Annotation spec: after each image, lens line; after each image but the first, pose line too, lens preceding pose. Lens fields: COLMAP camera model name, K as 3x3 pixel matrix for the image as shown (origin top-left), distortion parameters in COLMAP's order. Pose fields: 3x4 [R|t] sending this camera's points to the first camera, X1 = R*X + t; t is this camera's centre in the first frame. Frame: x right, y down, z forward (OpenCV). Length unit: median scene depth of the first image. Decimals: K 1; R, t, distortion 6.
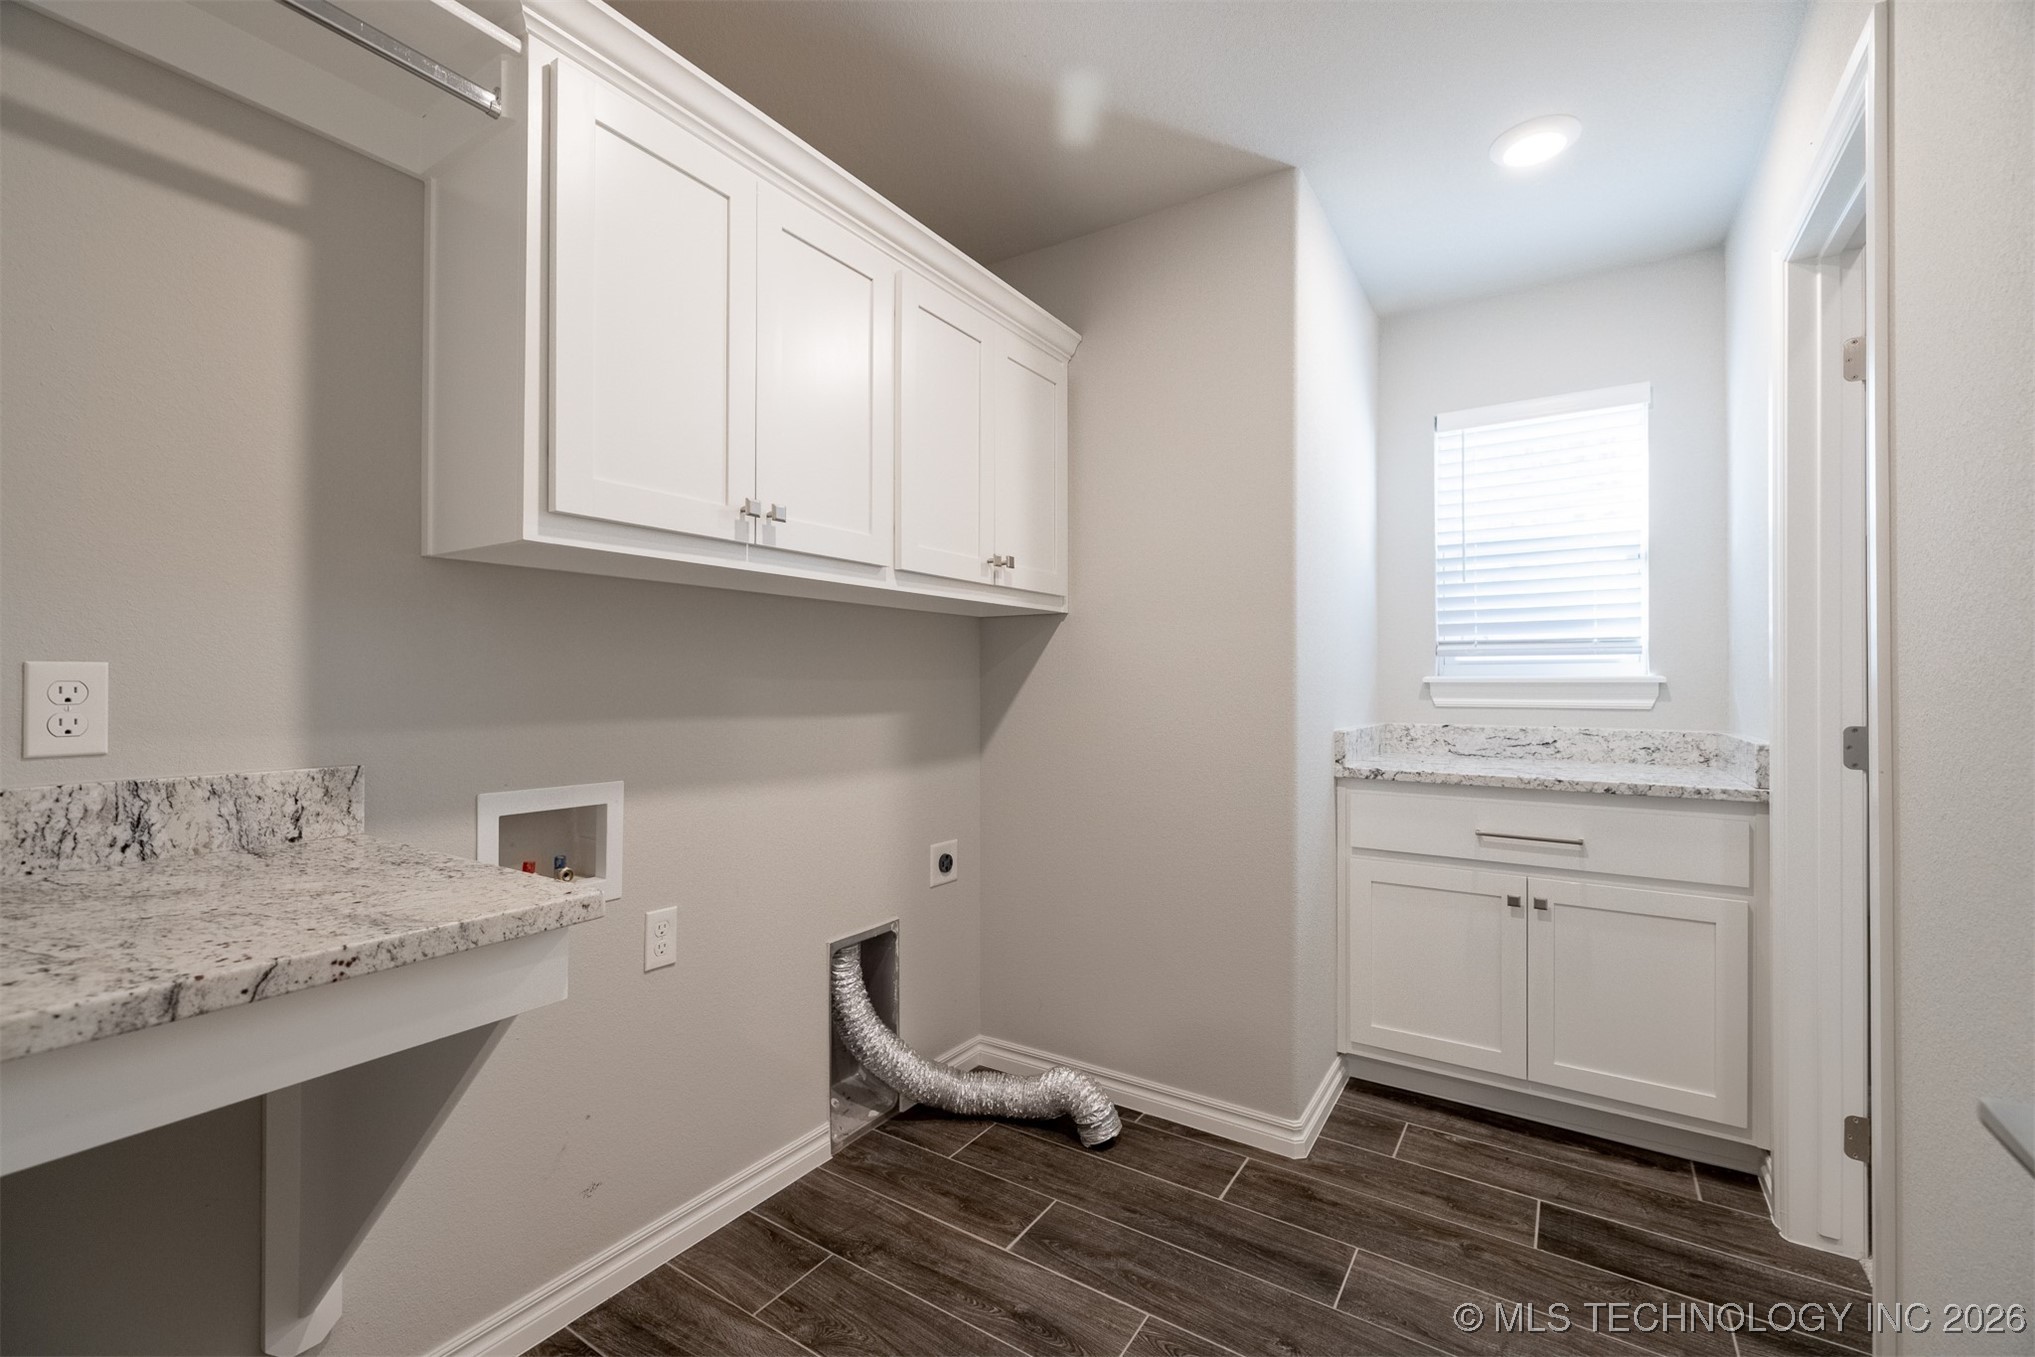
lens RADIAL K [[852.6, 0, 1008.7], [0, 852.6, 675.6], [0, 0, 1]] dist [-0.001643, 0.001084]
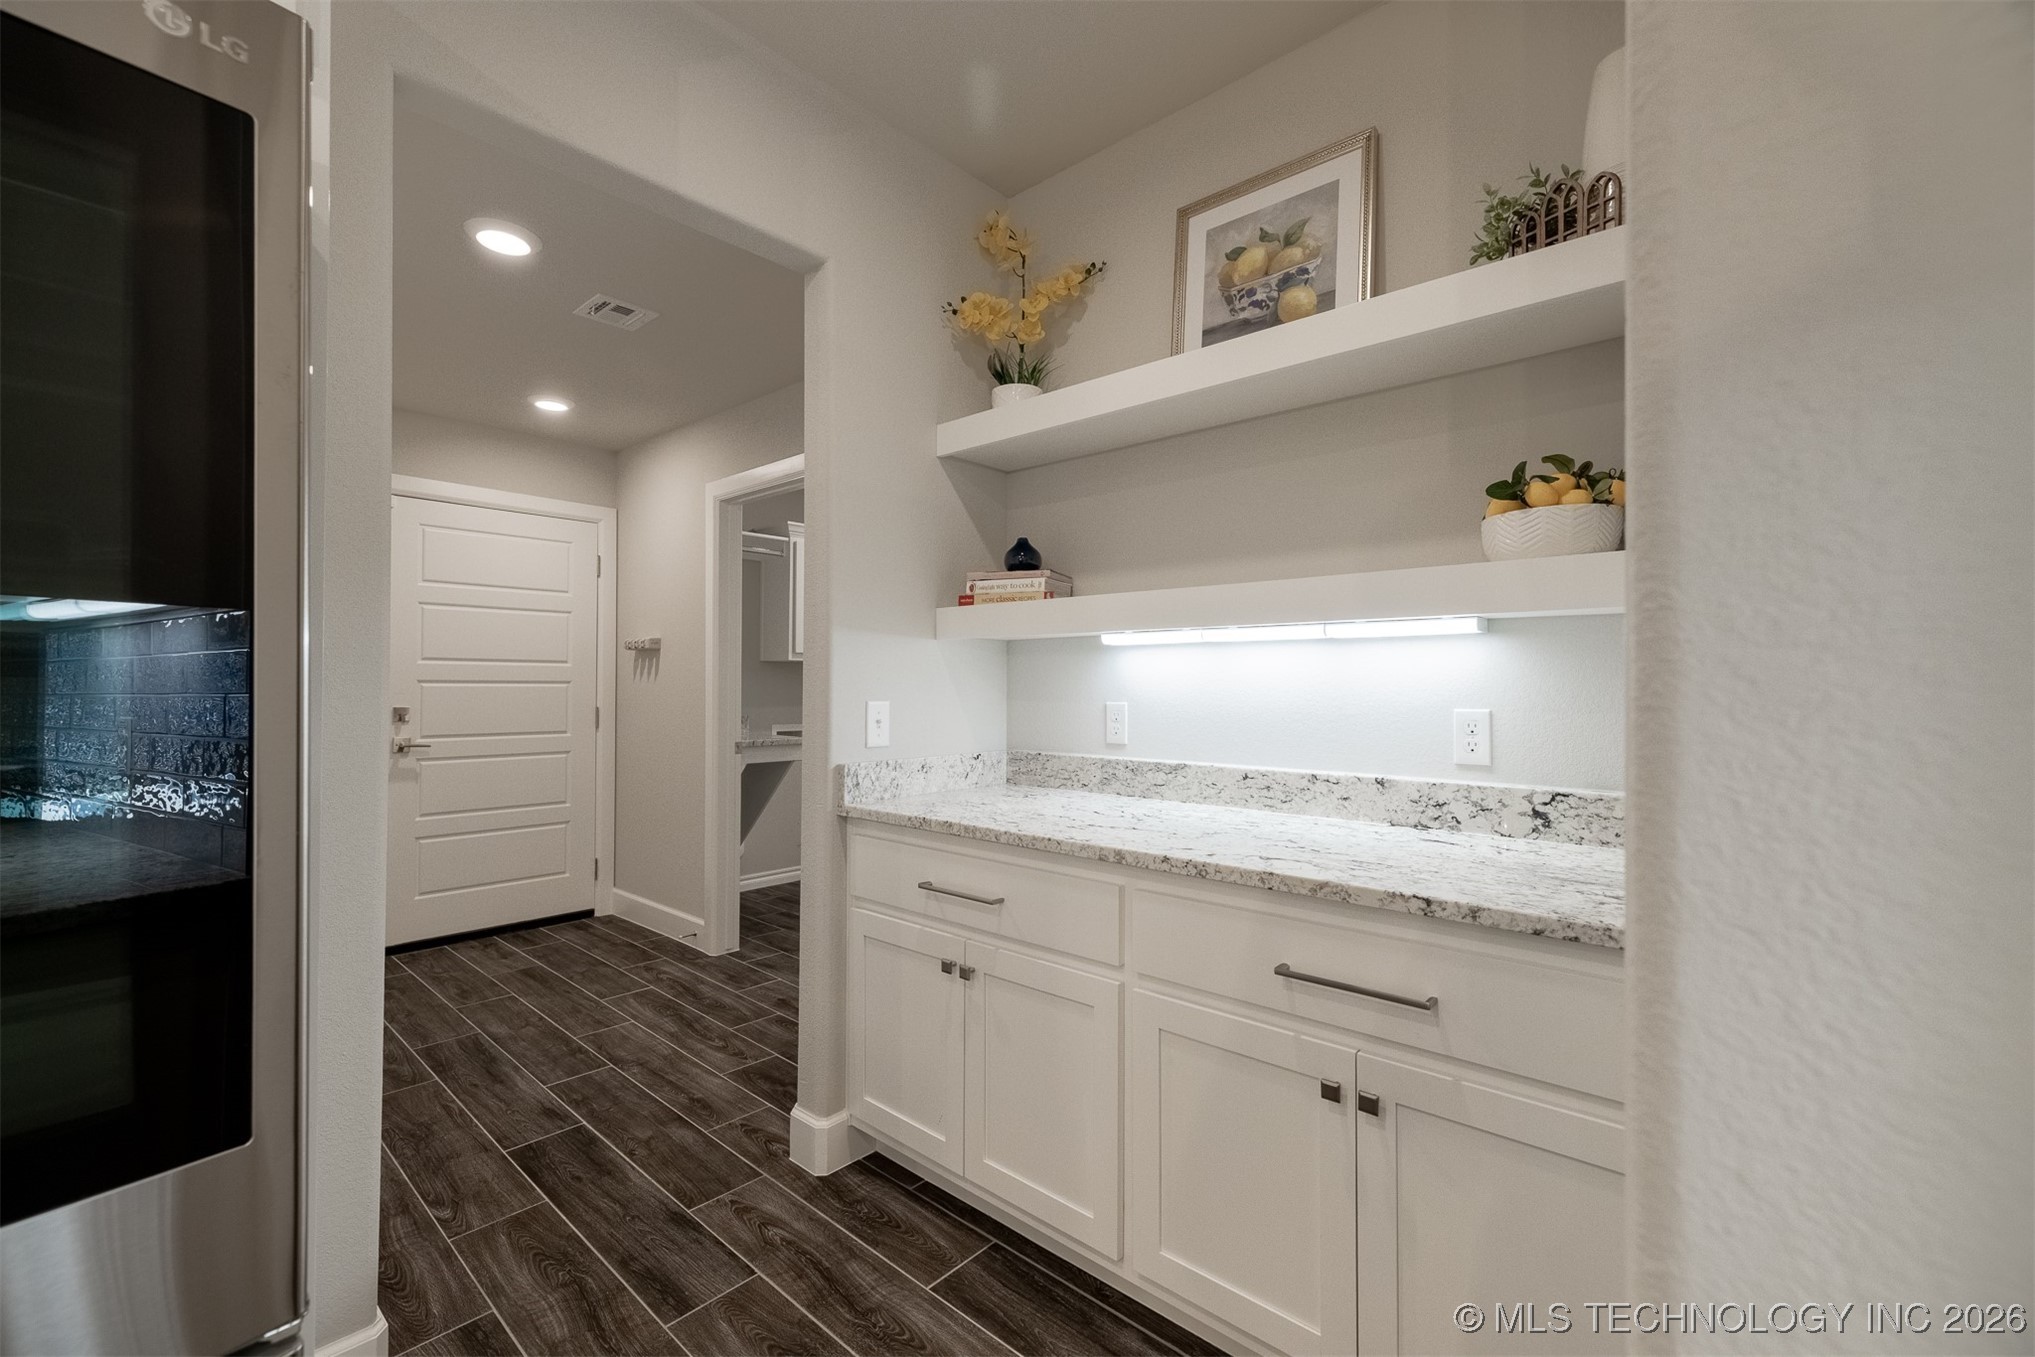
lens RADIAL K [[852.6, 0, 1014.3], [0, 852.6, 678.9], [0, 0, 1]] dist [-0.001643, 0.001084]
pose [[0.989009, 0.003798, -0.147808, 0.981987], [-0.003626, 0.999992, 0.001431, -0.070239], [0.147812, -0.000879, 0.989015, -2.565912]]
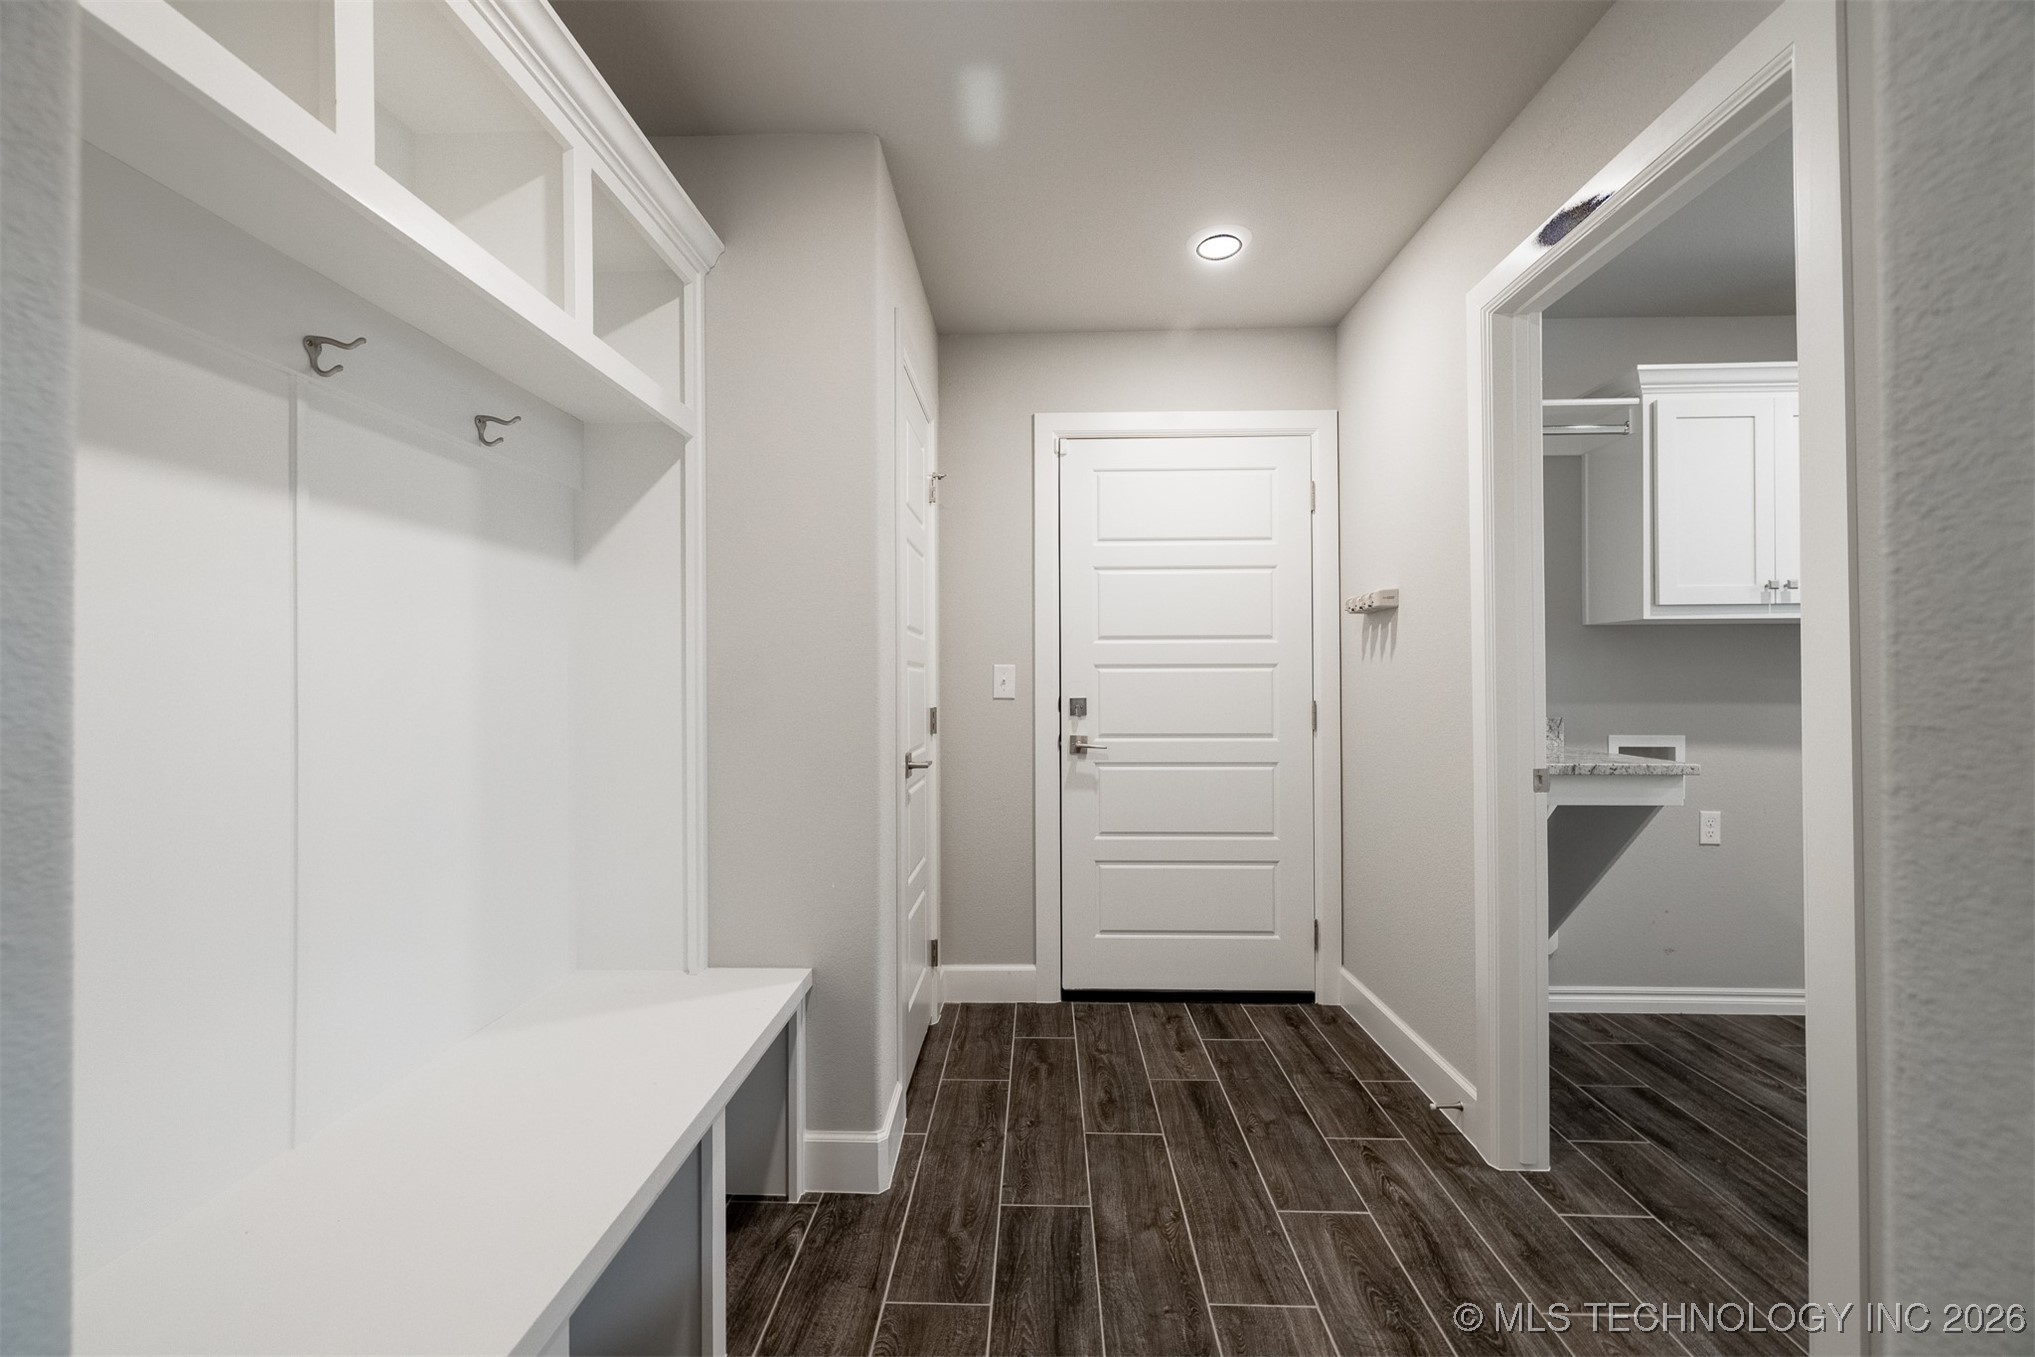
lens RADIAL K [[852.6, 0, 1015.5], [0, 852.6, 677.5], [0, 0, 1]] dist [-0.001643, 0.001084]
pose [[0.523304, -0.008830, -0.852100, 0.428152], [0.011359, 0.999930, -0.003387, -0.014000], [0.852070, -0.007907, 0.523368, -1.422940]]
